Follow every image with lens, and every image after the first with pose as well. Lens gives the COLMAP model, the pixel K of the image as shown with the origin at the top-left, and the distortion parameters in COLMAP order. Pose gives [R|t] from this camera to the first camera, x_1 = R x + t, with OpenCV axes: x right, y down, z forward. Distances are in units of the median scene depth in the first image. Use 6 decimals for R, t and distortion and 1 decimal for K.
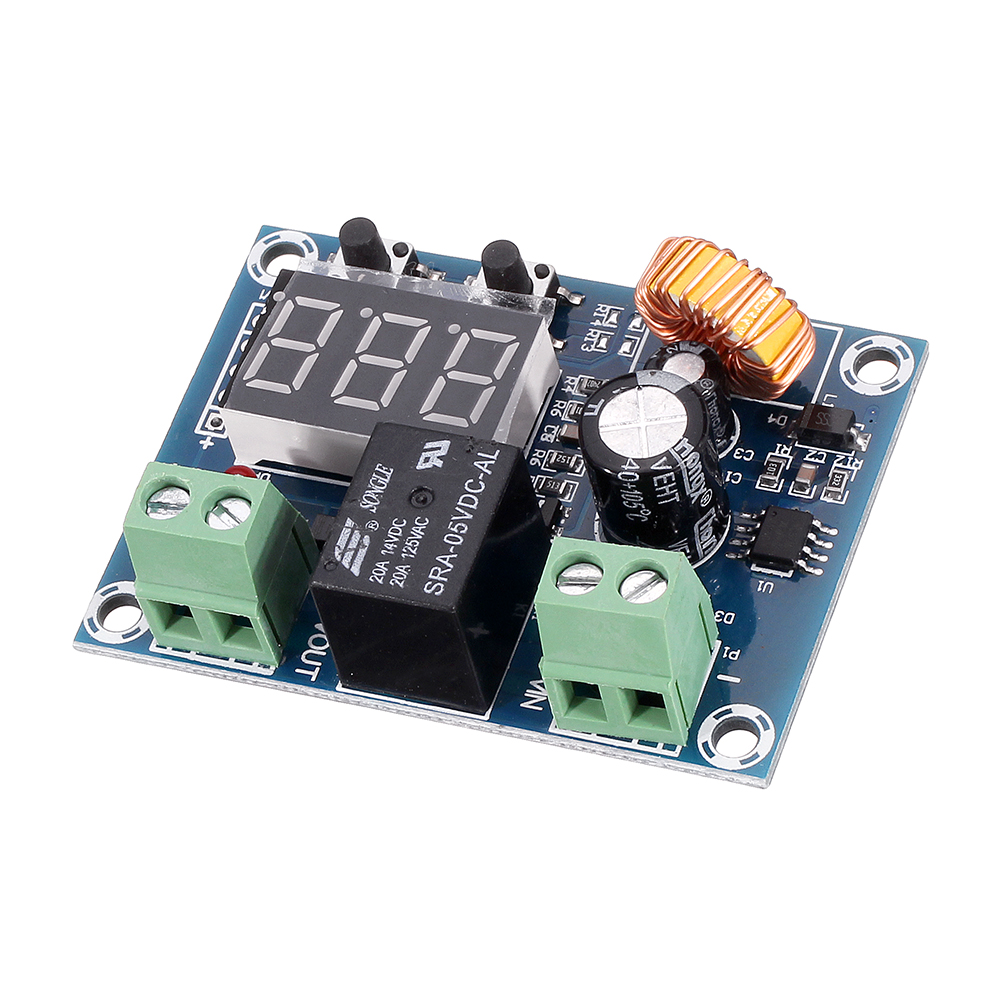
lens RADIAL K [[5647.1, 0, 586.3], [0, 5647.1, 499.1], [0, 0, 1]] dist [0.320318, 3.835872]
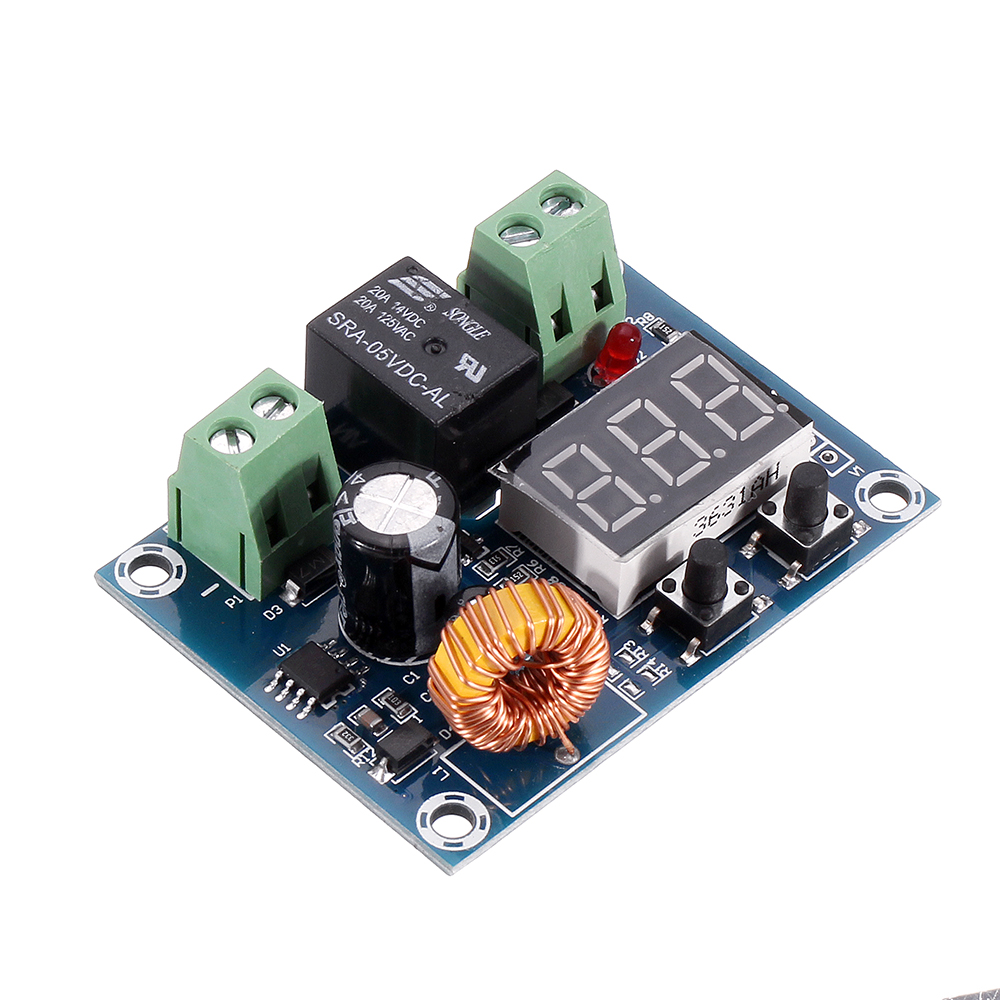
lens RADIAL K [[5647.1, 0, 586.3], [0, 5647.1, 499.1], [0, 0, 1]] dist [0.320318, 3.835872]
pose [[-0.436541, 0.758950, -0.483144, 0.498104], [-0.715184, 0.033074, 0.698153, -0.767470], [0.545843, 0.650309, 0.528351, 0.451676]]
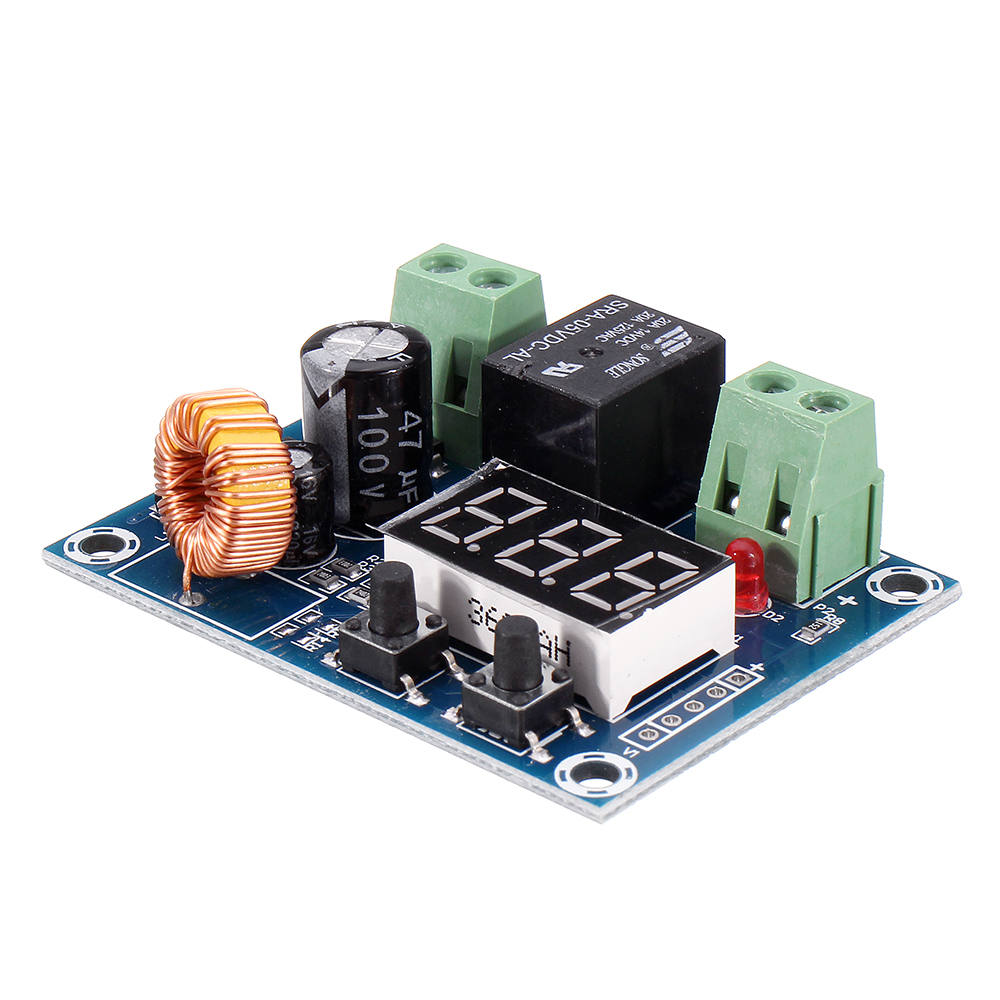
lens RADIAL K [[4430.2, 0, 595.3], [0, 4430.2, 500.6], [0, 0, 1]] dist [0.234803, -1.391600]
pose [[-0.914571, -0.031829, 0.403171, -0.348998], [0.392969, 0.165655, 0.904507, -0.711062], [-0.095576, 0.985670, -0.138995, 1.118855]]
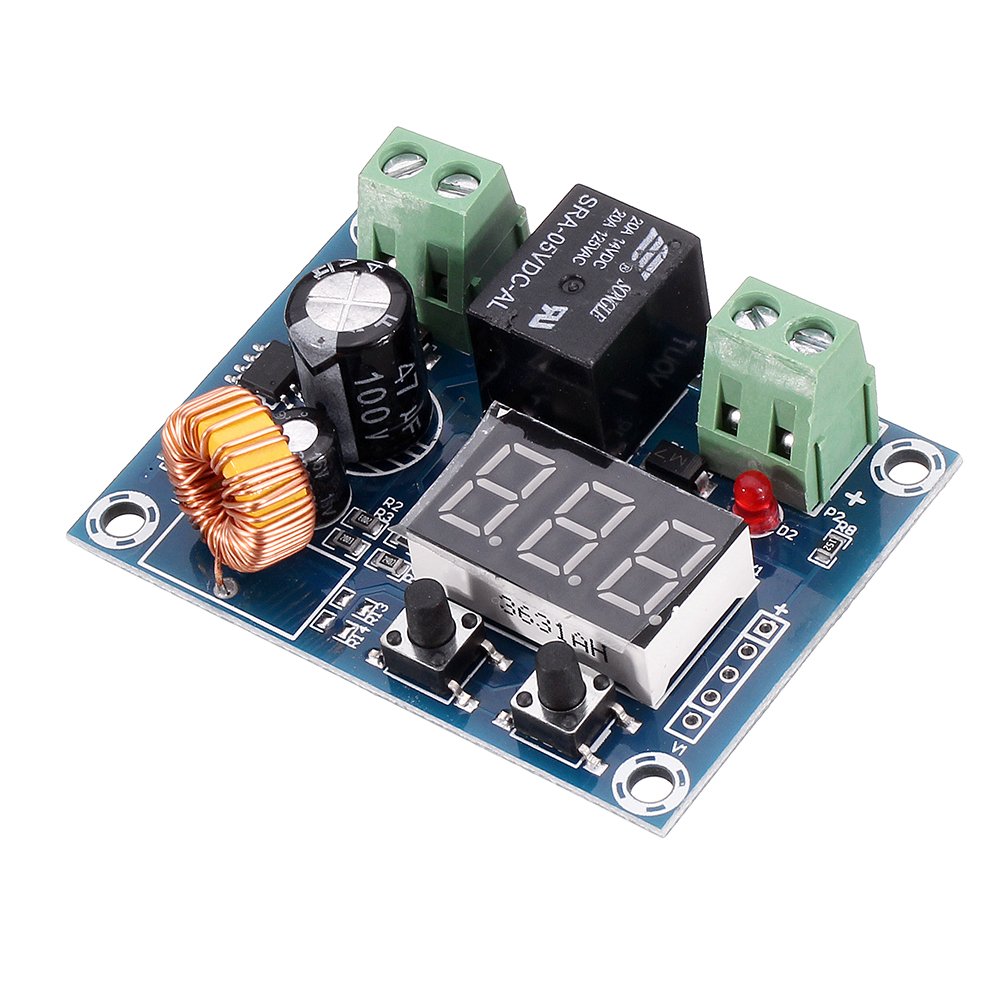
lens RADIAL K [[5647.1, 0, 586.3], [0, 5647.1, 499.1], [0, 0, 1]] dist [0.320318, 3.835872]
pose [[-0.928827, -0.042395, 0.368080, -0.407254], [0.367232, -0.237252, 0.899362, -0.923877], [0.049199, 0.970523, 0.235935, 0.780637]]
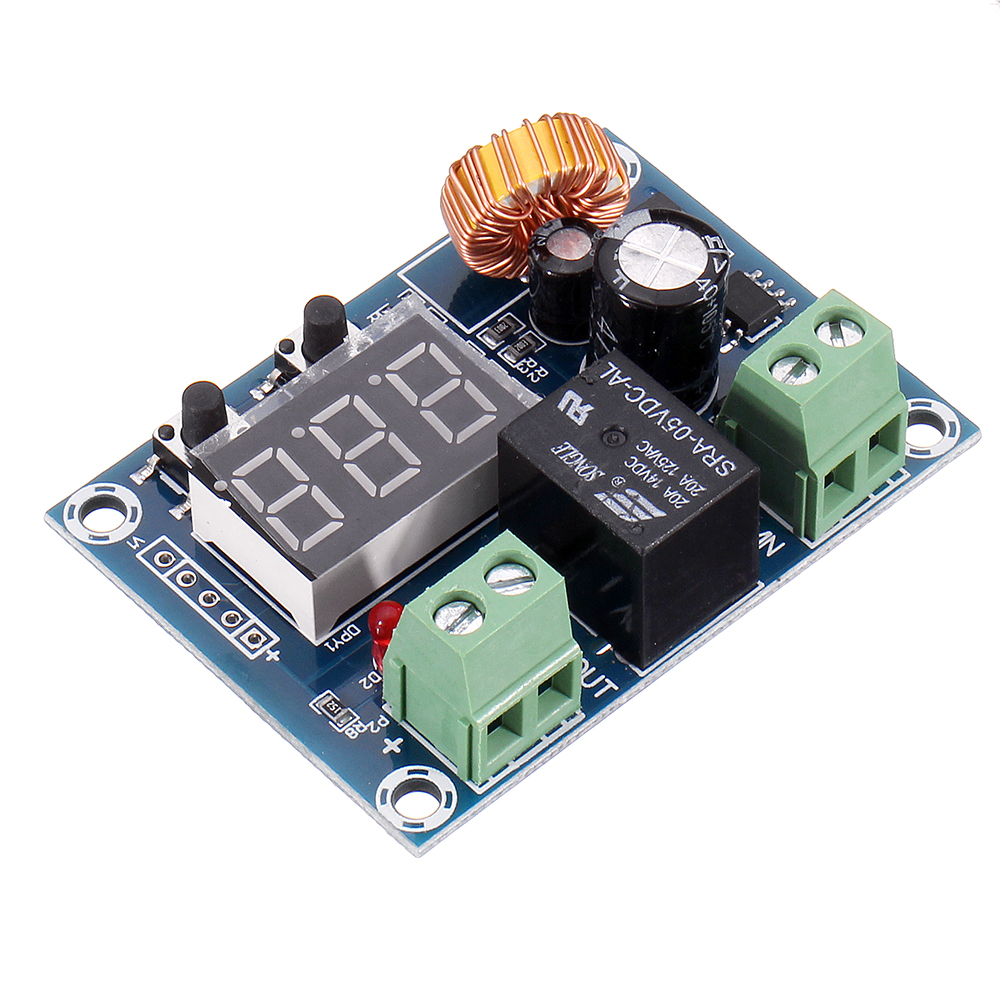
lens RADIAL K [[6039.8, 0, 532.7], [0, 6039.8, 500.2], [0, 0, 1]] dist [0.388115, -8.232357]
pose [[0.476357, -0.581308, 0.659670, -0.712940], [0.670731, 0.725357, 0.154848, -0.159362], [-0.568510, 0.368699, 0.735430, 0.246281]]
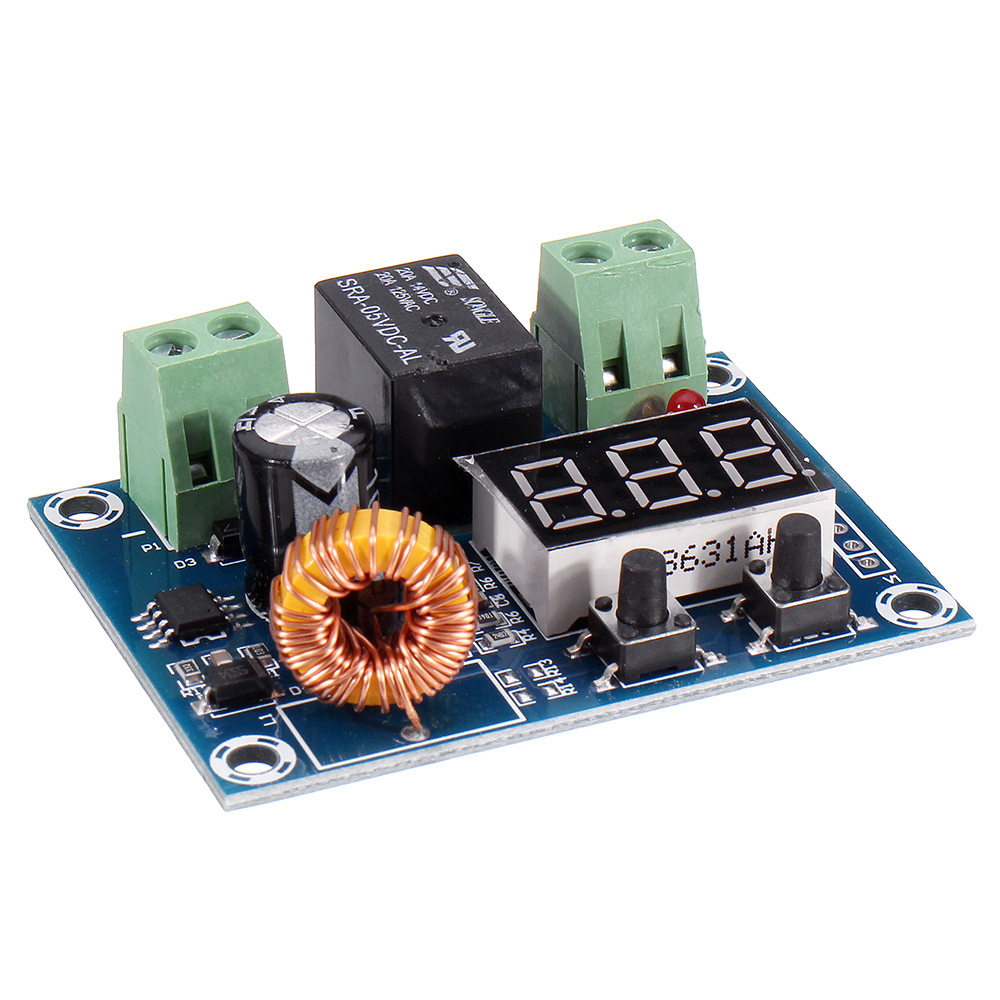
lens RADIAL K [[4976.1, 0, 573.7], [0, 4976.1, 499.9], [0, 0, 1]] dist [0.278531, 7.923146]
pose [[-0.725477, 0.481277, -0.491991, 0.384849], [-0.486403, 0.147212, 0.861244, -0.735654], [0.486924, 0.864119, 0.127296, 0.913108]]
